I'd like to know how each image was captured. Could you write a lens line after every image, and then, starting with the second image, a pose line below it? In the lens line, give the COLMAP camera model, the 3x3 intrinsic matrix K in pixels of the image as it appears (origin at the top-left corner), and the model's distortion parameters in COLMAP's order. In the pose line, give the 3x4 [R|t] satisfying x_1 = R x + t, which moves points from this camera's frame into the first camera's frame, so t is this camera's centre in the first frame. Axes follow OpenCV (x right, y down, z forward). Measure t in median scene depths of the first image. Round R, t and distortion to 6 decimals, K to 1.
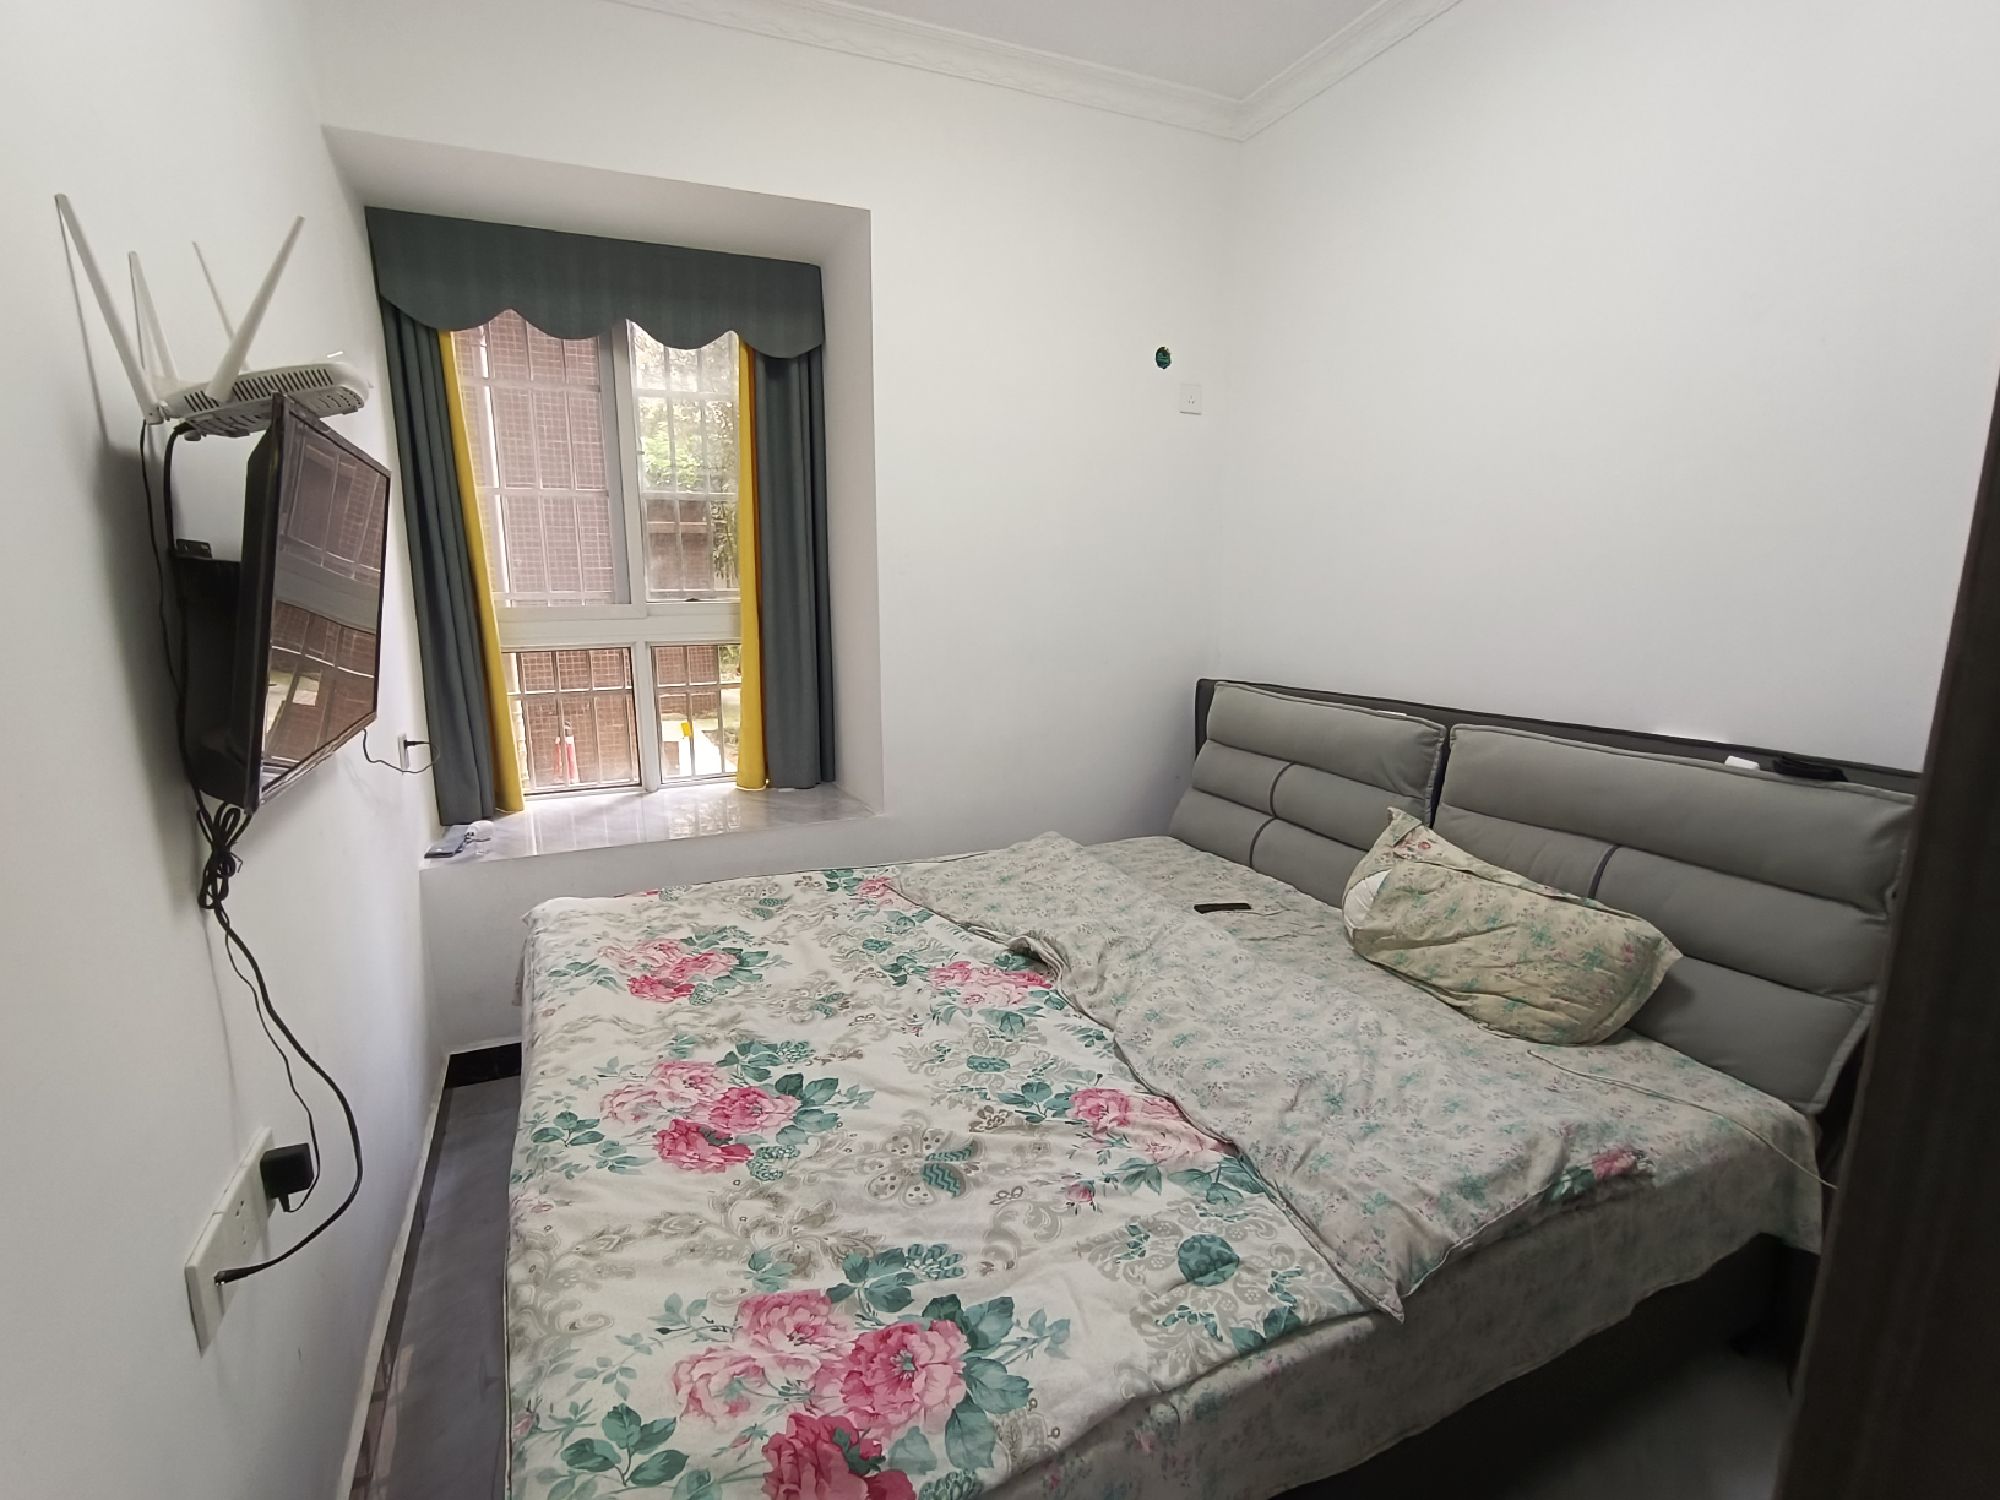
lens RADIAL K [[916.2, 0, 976.3], [0, 916.2, 756.7], [0, 0, 1]] dist [-0.040996, 0.024665]
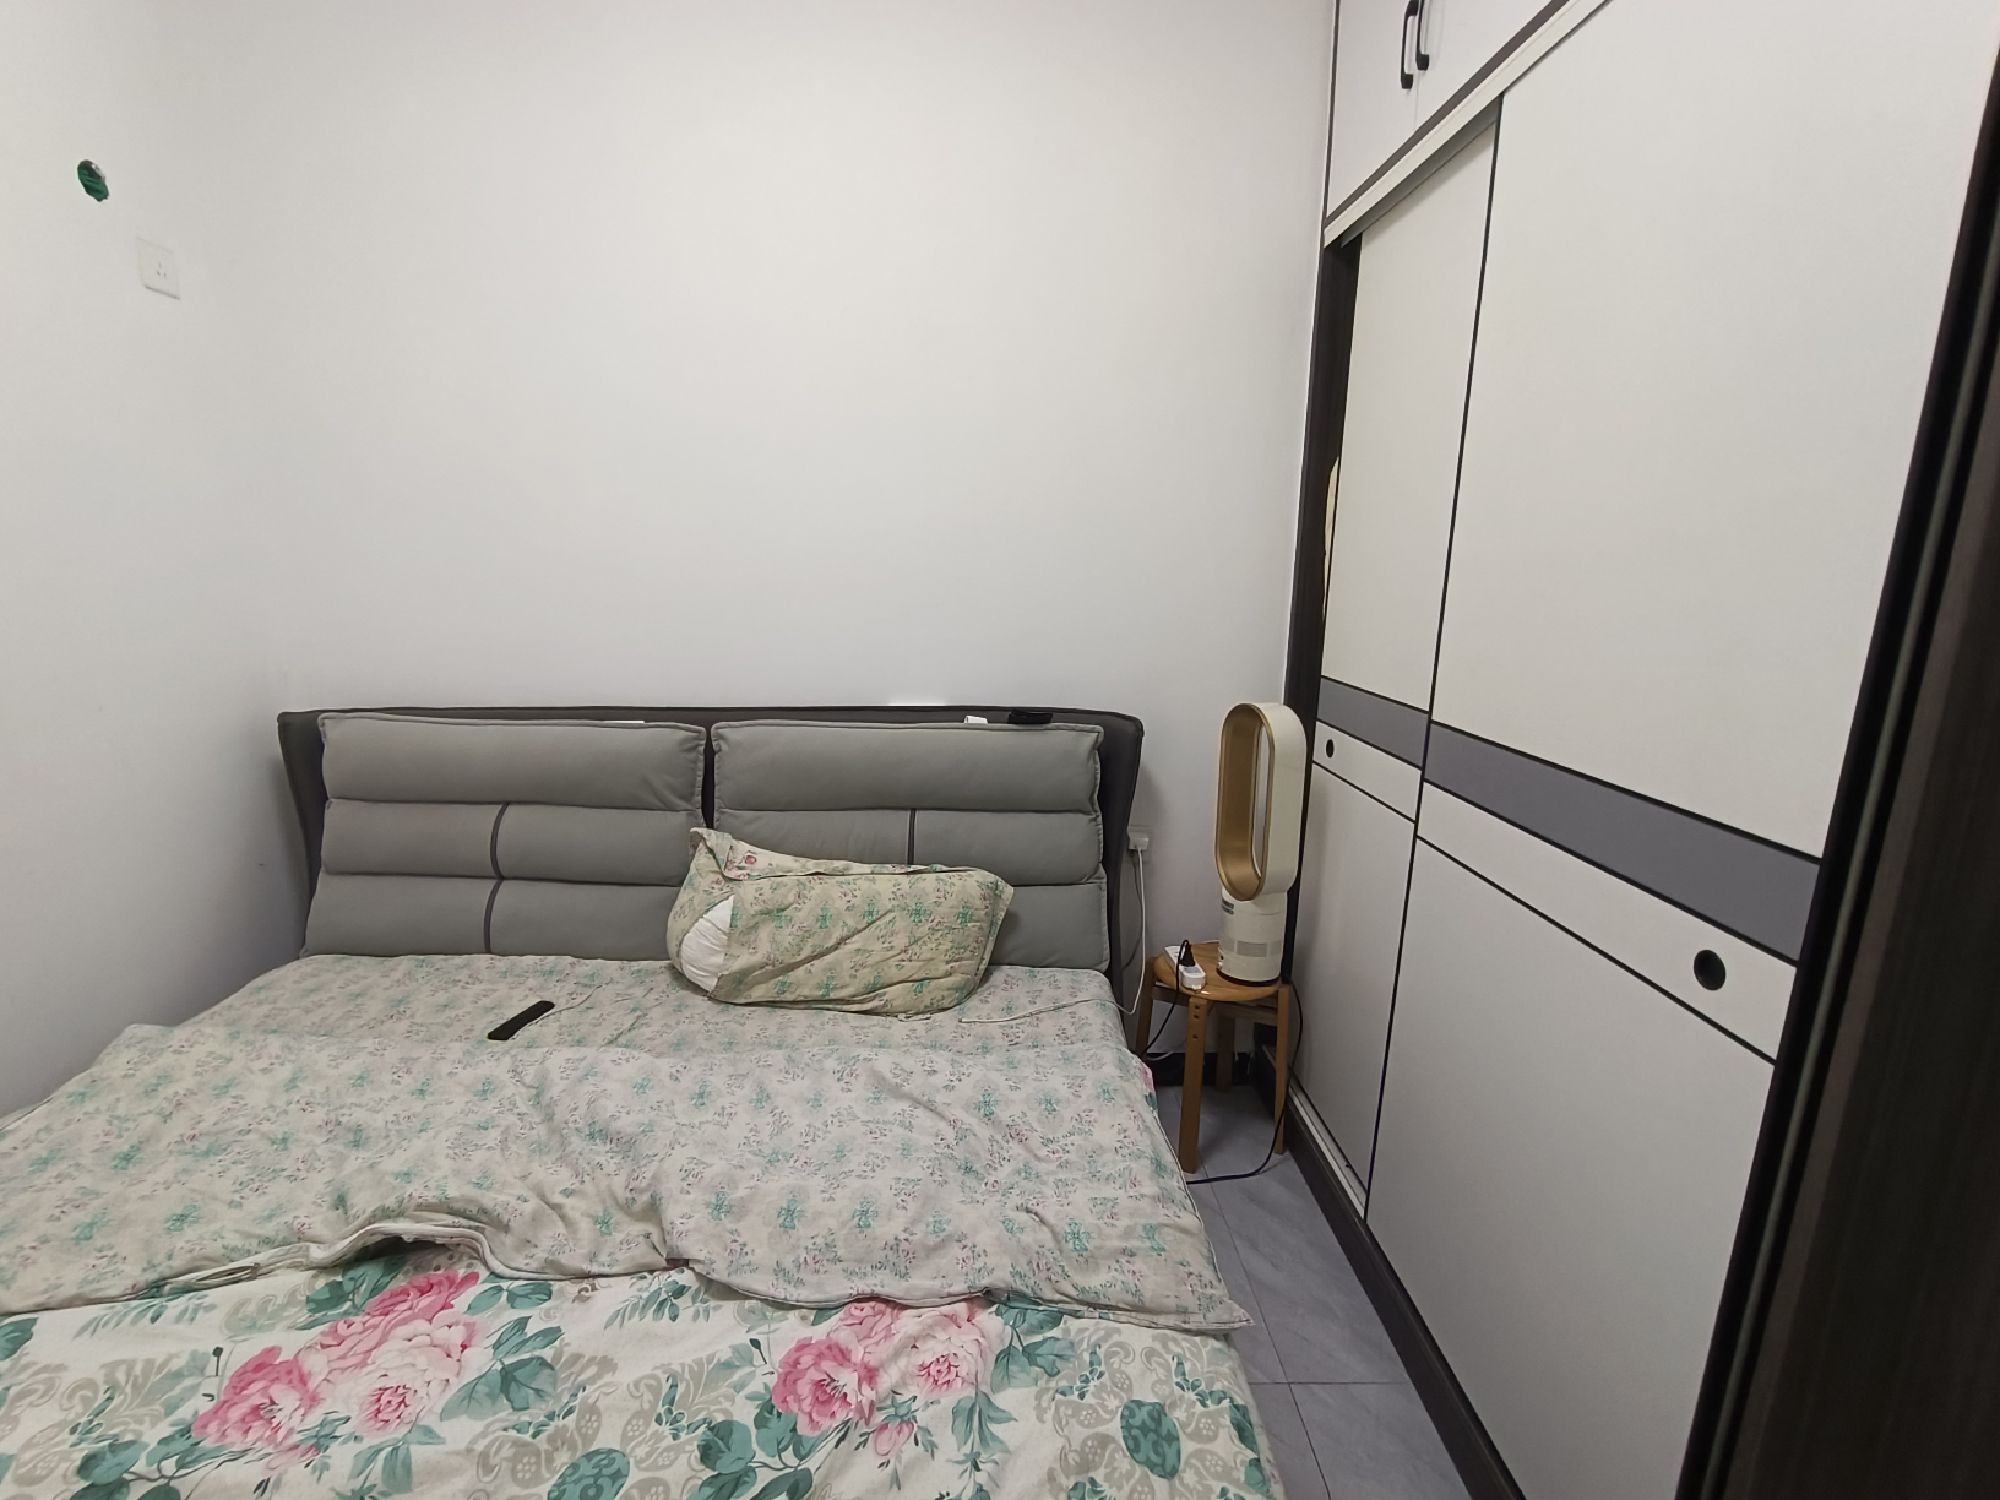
lens RADIAL K [[916.2, 0, 976.3], [0, 916.2, 756.7], [0, 0, 1]] dist [-0.040996, 0.024665]
pose [[0.407478, -0.184894, 0.894302, -0.234504], [0.161130, 0.978482, 0.128881, -0.092754], [-0.898888, 0.091583, 0.428502, 0.423173]]
